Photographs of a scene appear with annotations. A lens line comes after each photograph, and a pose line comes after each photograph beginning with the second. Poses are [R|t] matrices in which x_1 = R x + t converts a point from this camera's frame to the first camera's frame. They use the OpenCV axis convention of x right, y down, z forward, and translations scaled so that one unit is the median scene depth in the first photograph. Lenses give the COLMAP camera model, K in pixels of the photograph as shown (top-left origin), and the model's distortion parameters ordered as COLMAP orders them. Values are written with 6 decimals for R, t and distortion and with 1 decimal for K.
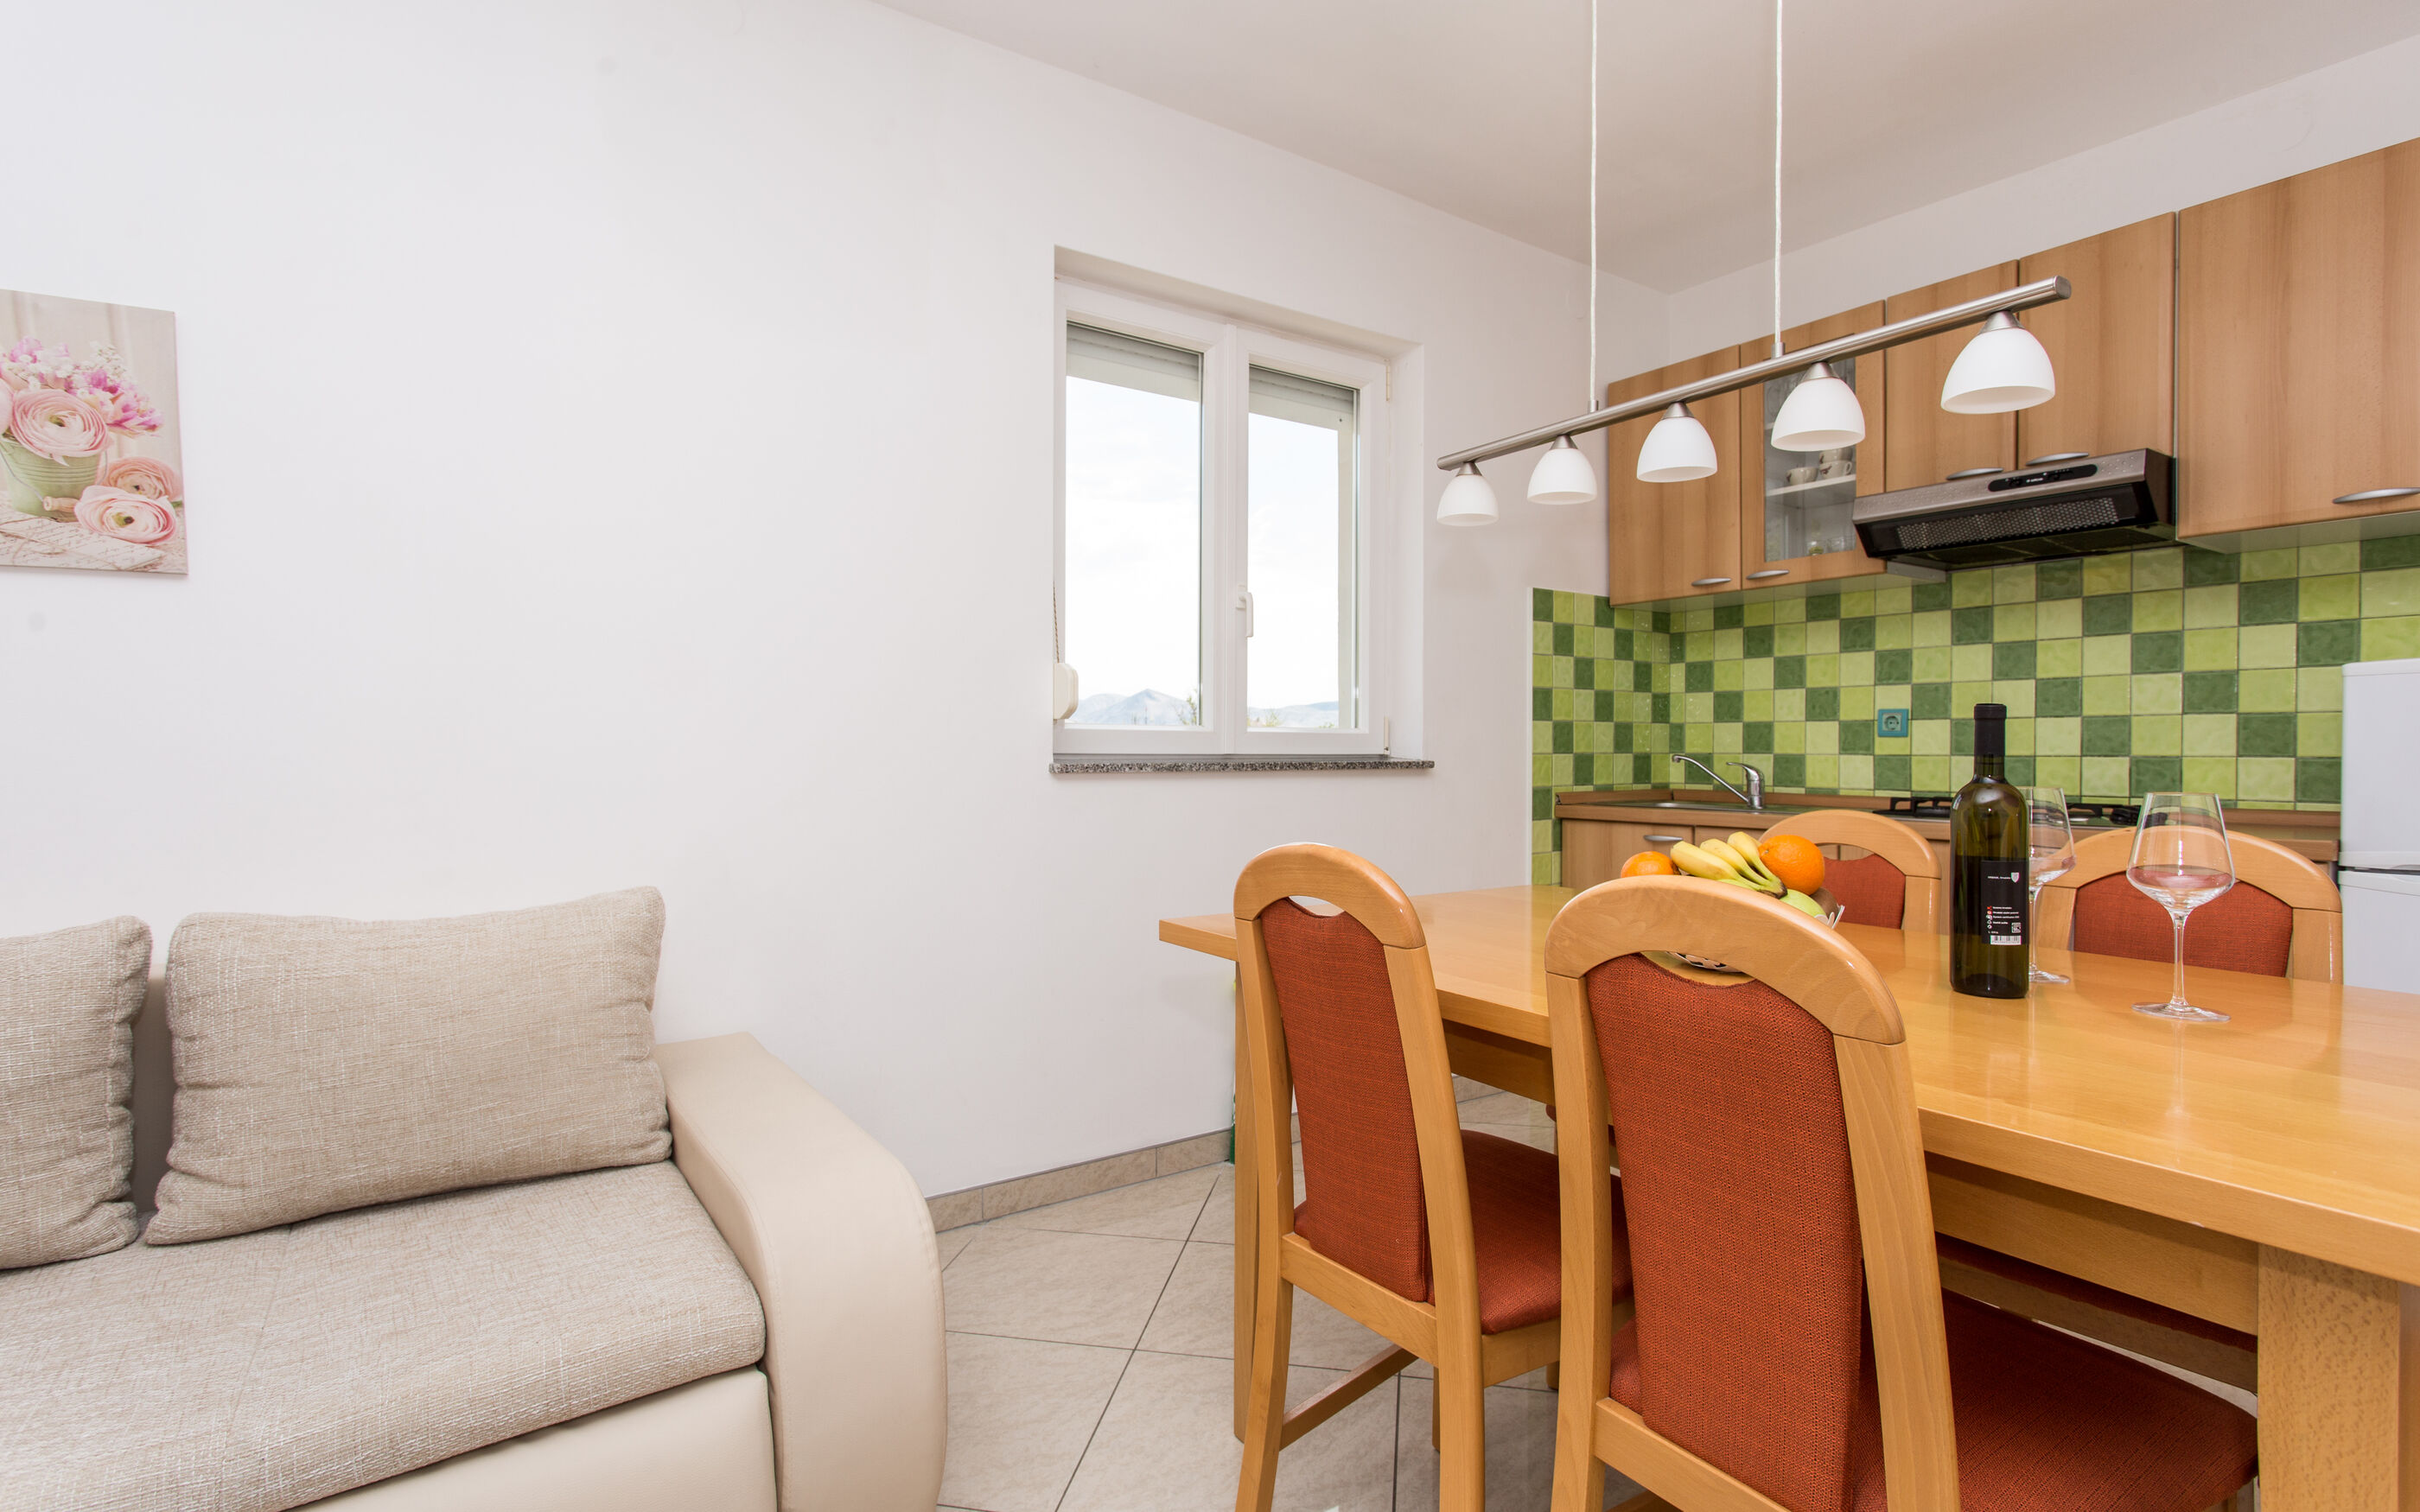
lens RADIAL K [[1154.7, 0, 1196.9], [0, 1154.7, 756.0], [0, 0, 1]] dist [-0.000074, 0.000639]
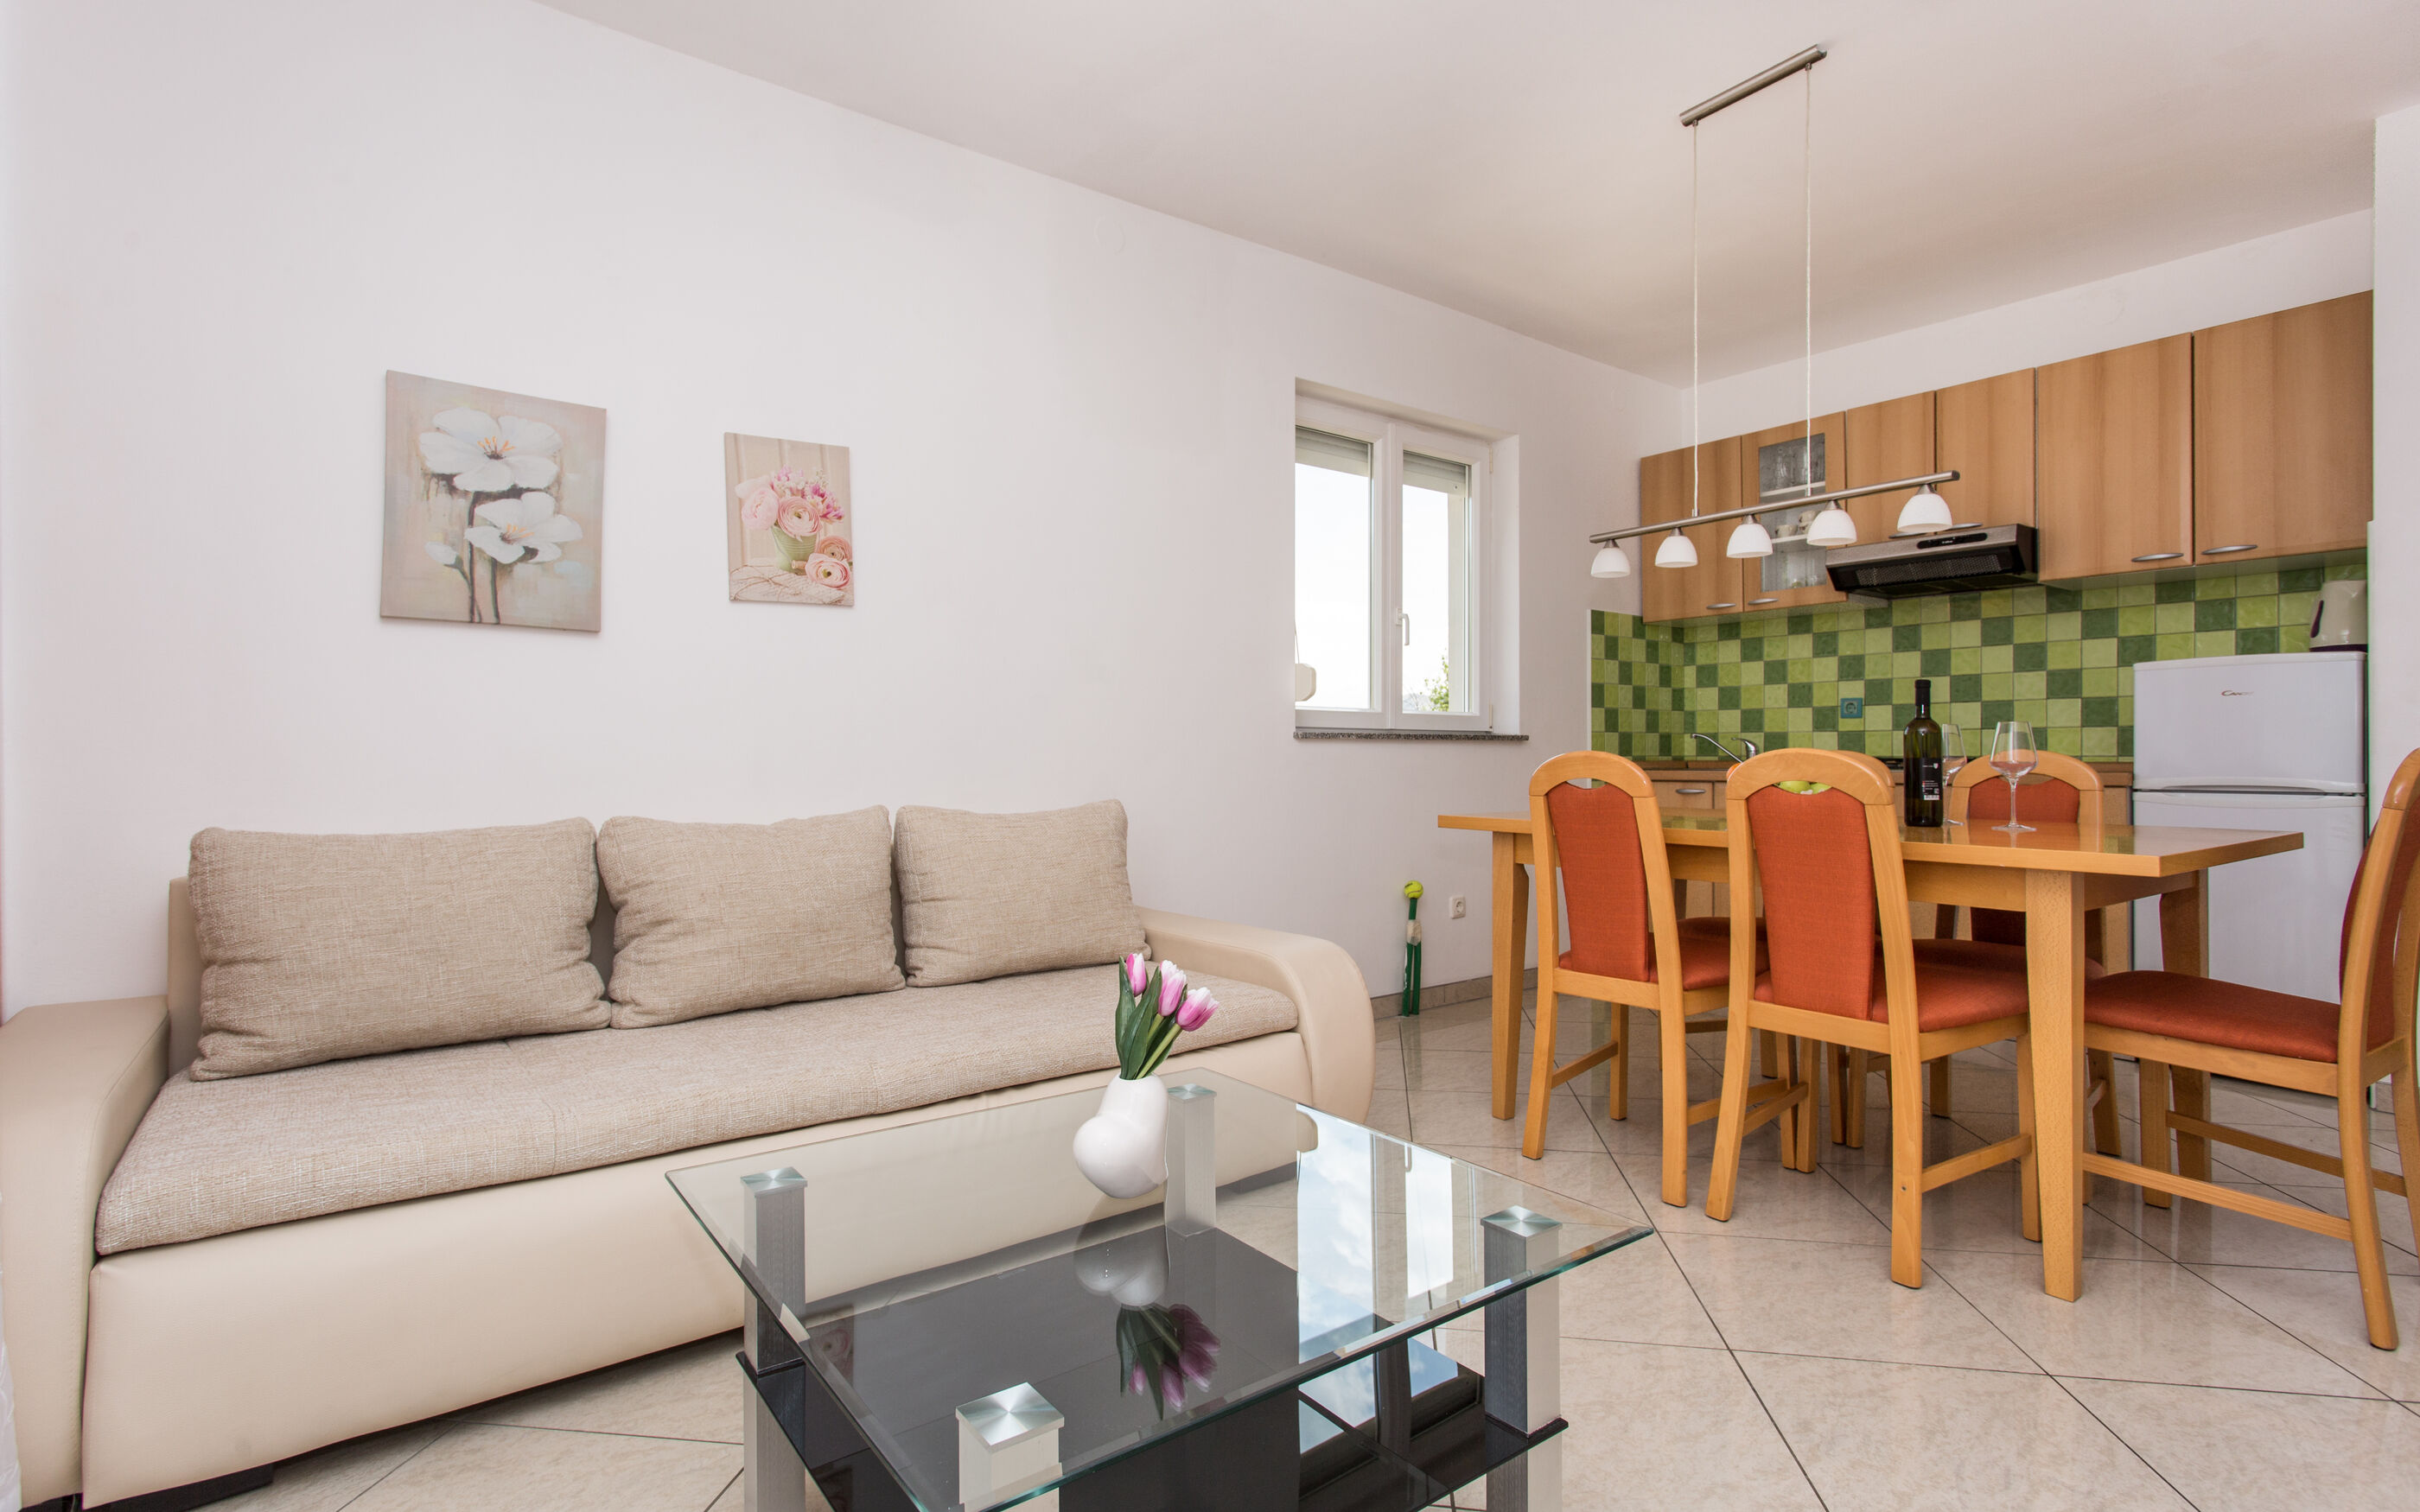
lens RADIAL K [[1159.6, 0, 1196.4], [0, 1159.6, 749.3], [0, 0, 1]] dist [0.001507, 0.001093]
pose [[0.998892, -0.002259, 0.047011, -0.270133], [0.002865, 0.999914, -0.012822, 0.039583], [-0.046978, 0.012942, 0.998812, -0.384899]]
